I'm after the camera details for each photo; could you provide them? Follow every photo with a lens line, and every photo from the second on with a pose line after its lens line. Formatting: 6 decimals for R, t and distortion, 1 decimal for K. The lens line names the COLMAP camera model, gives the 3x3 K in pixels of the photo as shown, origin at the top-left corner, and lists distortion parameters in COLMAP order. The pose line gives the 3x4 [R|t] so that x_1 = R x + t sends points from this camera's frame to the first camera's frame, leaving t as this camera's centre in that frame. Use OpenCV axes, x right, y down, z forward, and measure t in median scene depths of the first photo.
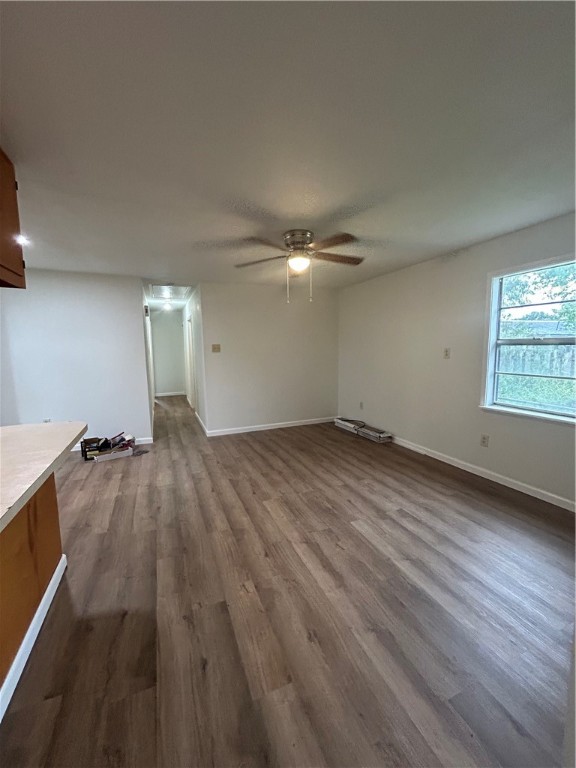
lens RADIAL K [[310.3, 0, 288.0], [0, 310.3, 384.0], [0, 0, 1]] dist [-0.001949, -0.000075]
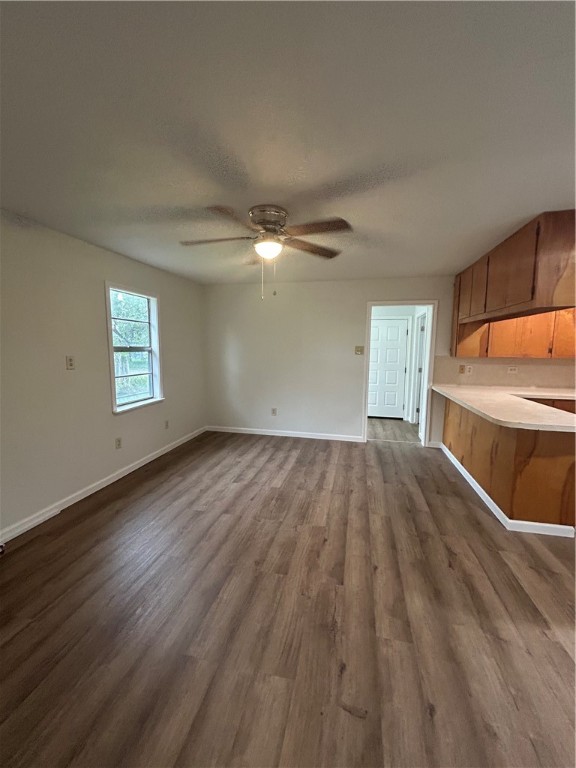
lens RADIAL K [[310.3, 0, 288.0], [0, 310.3, 384.0], [0, 0, 1]] dist [-0.001949, -0.000075]
pose [[-0.812229, -0.058776, 0.580371, -0.490600], [0.076018, 0.975762, 0.205205, -0.212109], [-0.578365, 0.210792, -0.788074, 1.676317]]
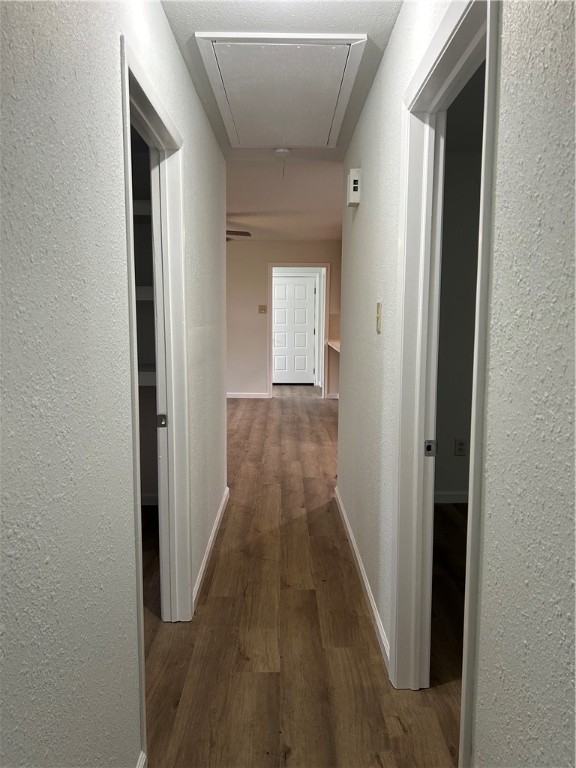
lens RADIAL K [[586.1, 0, 288.0], [0, 586.1, 384.0], [0, 0, 1]] dist [0.000842, 0.000024]
pose [[-0.925712, -0.035610, 0.376550, -1.196422], [0.054589, 0.972556, 0.226175, -0.342459], [-0.374270, 0.229929, -0.898362, 3.071071]]
